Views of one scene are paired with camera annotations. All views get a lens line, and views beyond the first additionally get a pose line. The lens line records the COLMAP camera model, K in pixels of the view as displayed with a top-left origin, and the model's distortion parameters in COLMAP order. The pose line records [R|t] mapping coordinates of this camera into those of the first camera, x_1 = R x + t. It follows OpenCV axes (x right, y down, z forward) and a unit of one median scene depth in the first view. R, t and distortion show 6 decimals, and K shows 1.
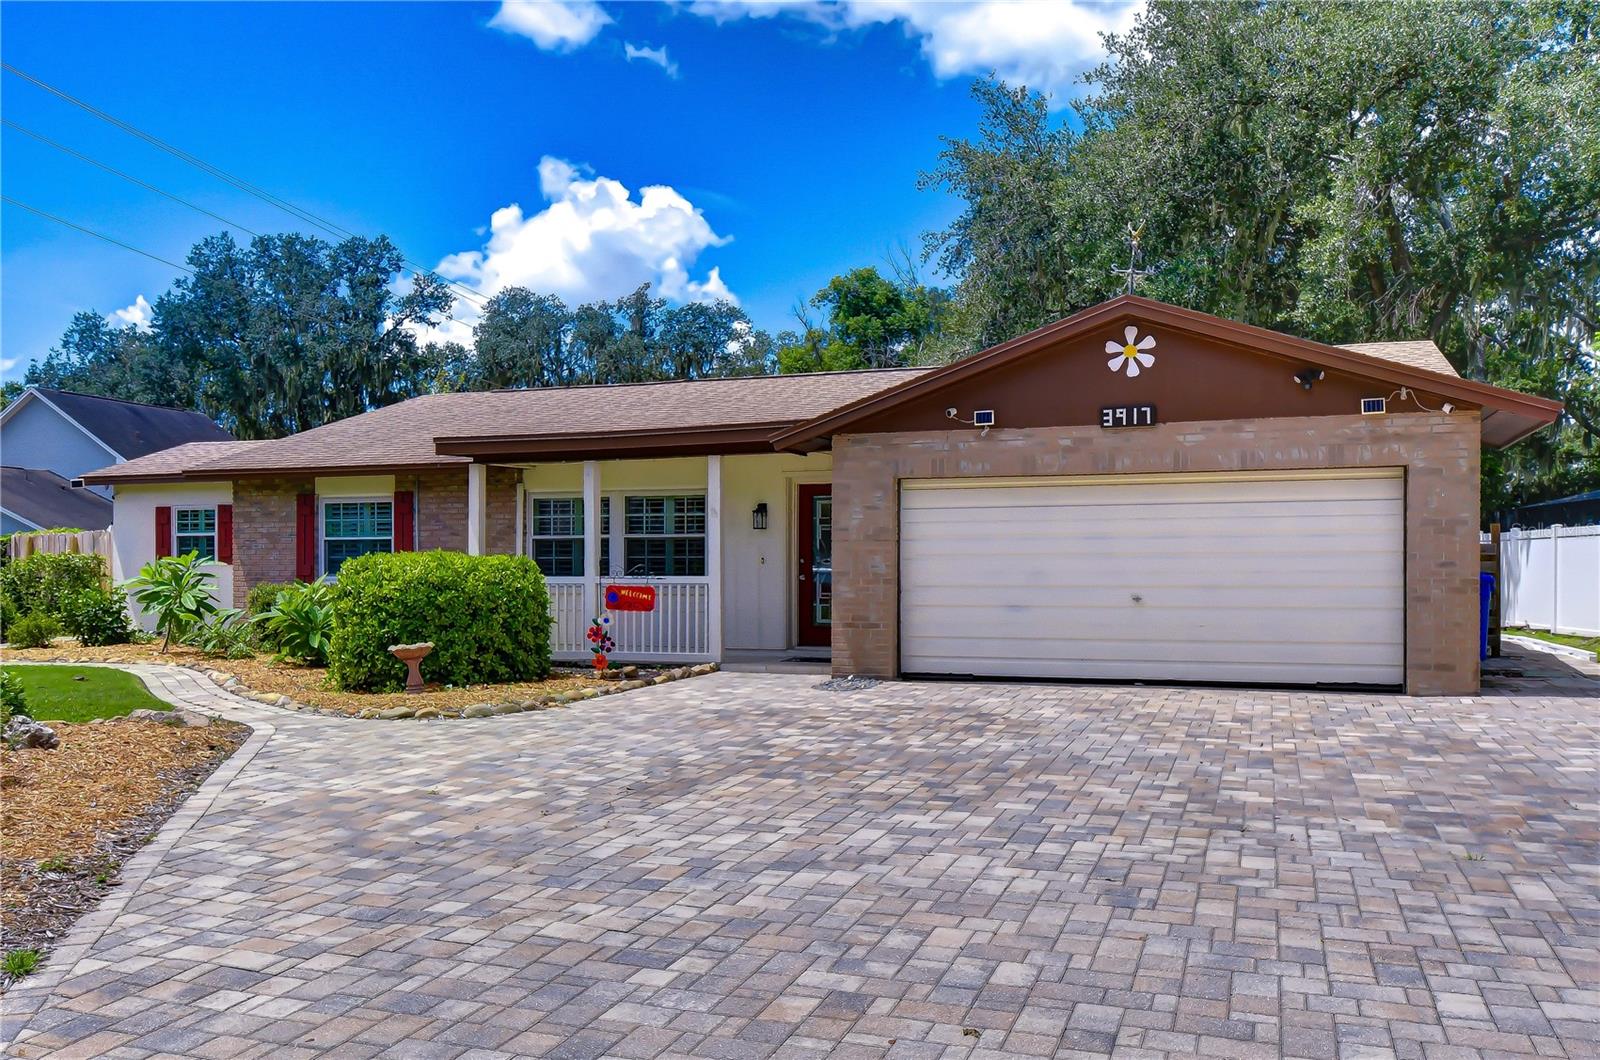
lens RADIAL K [[1243.1, 0, 804.2], [0, 1243.1, 596.0], [0, 0, 1]] dist [-0.001148, 0.003684]
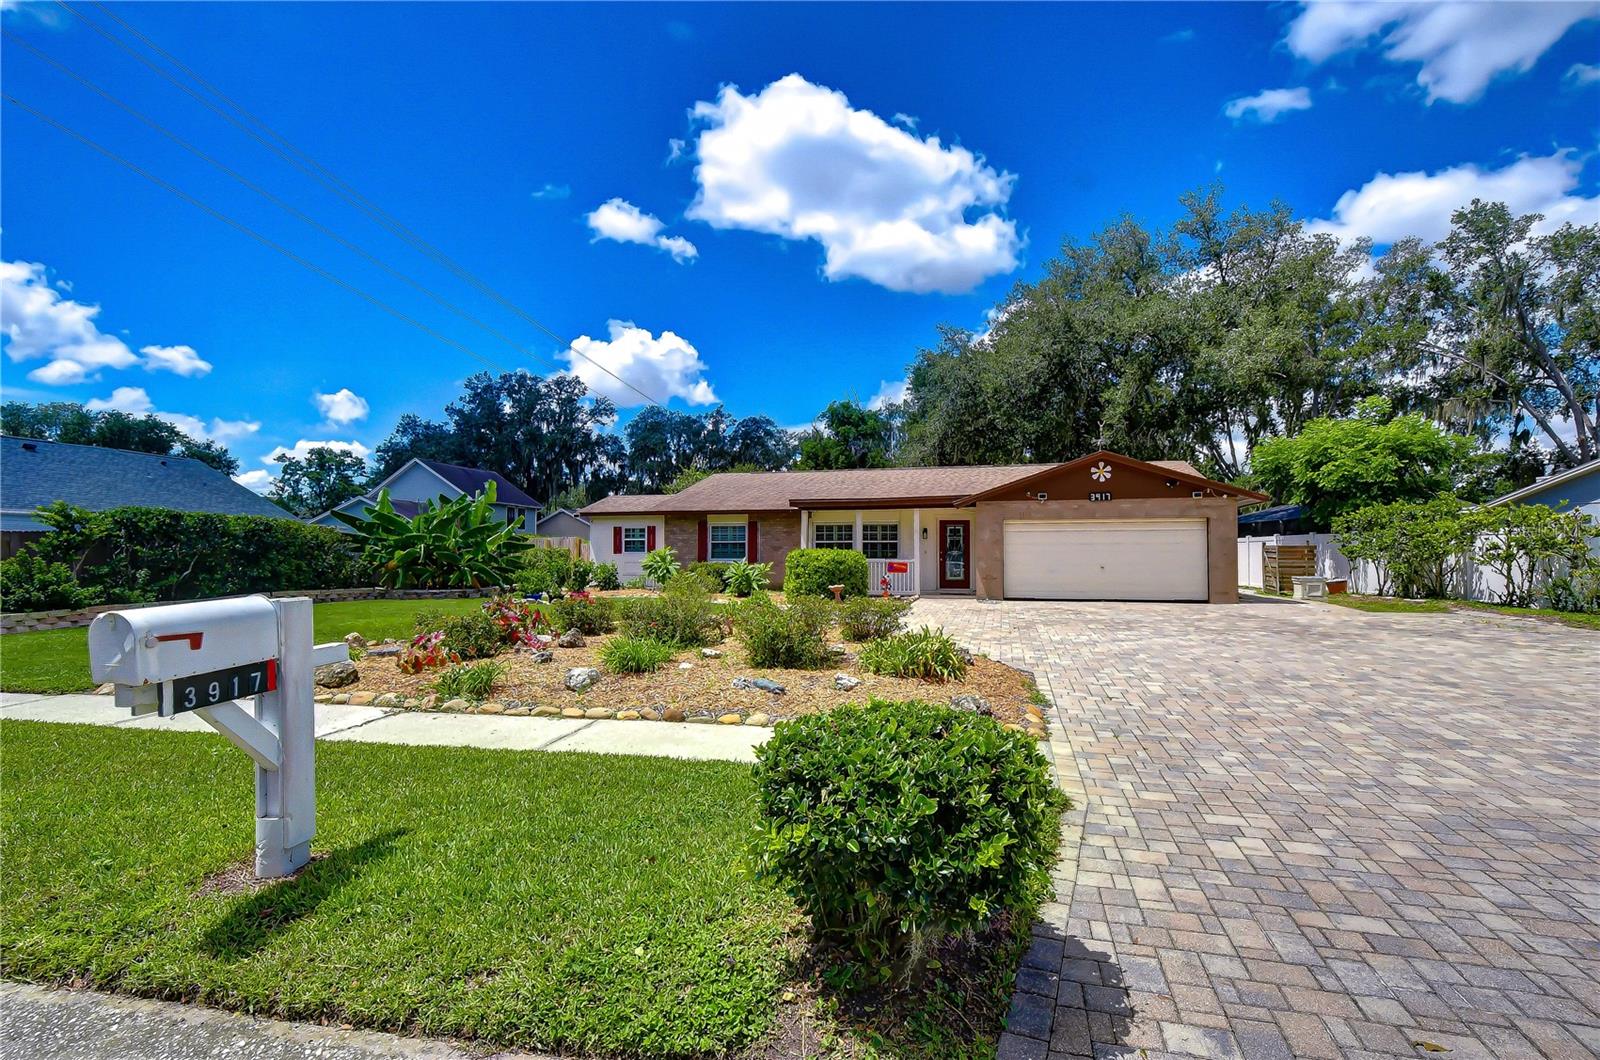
lens RADIAL K [[739.4, 0, 794.3], [0, 739.4, 558.8], [0, 0, 1]] dist [0.001319, -0.003647]
pose [[0.994605, 0.001020, 0.103729, -0.491511], [0.001131, 0.999786, -0.020677, 0.014572], [-0.103727, 0.020682, 0.994391, -0.425556]]
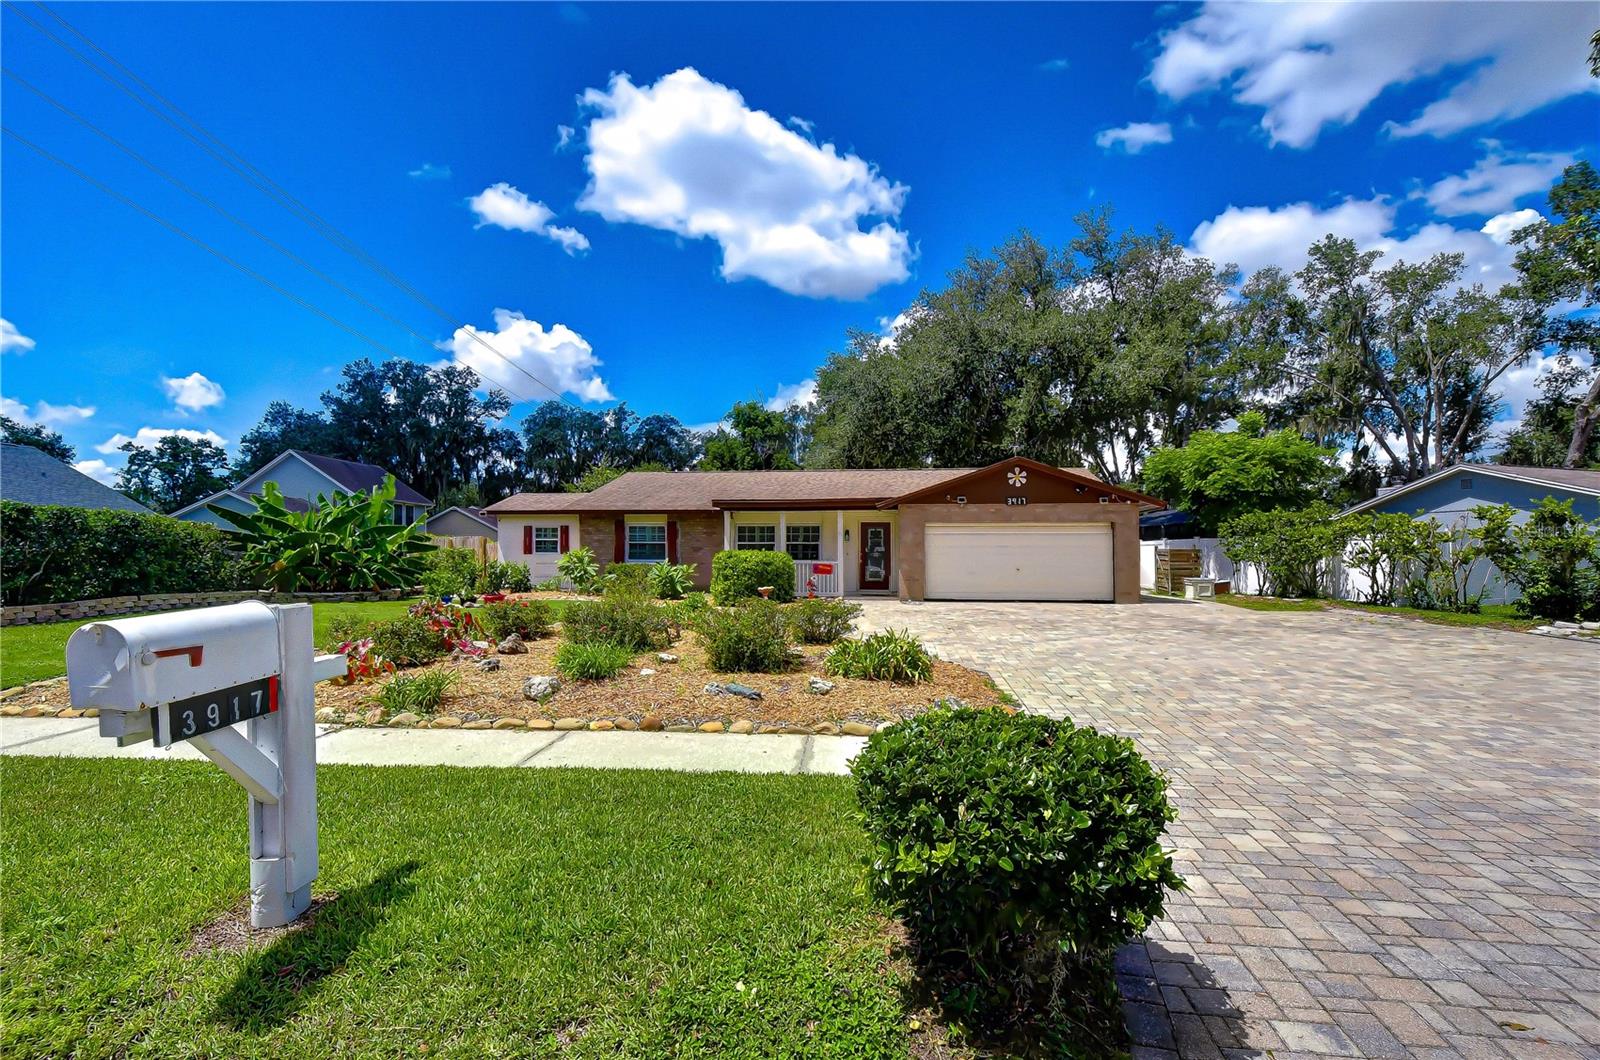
lens RADIAL K [[740.1, 0, 782.5], [0, 740.1, 565.2], [0, 0, 1]] dist [-0.000274, -0.001843]
pose [[0.973397, 0.002116, 0.229115, -0.549621], [0.001065, 0.999905, -0.013756, 0.014034], [-0.229122, 0.013634, 0.973302, -0.401303]]
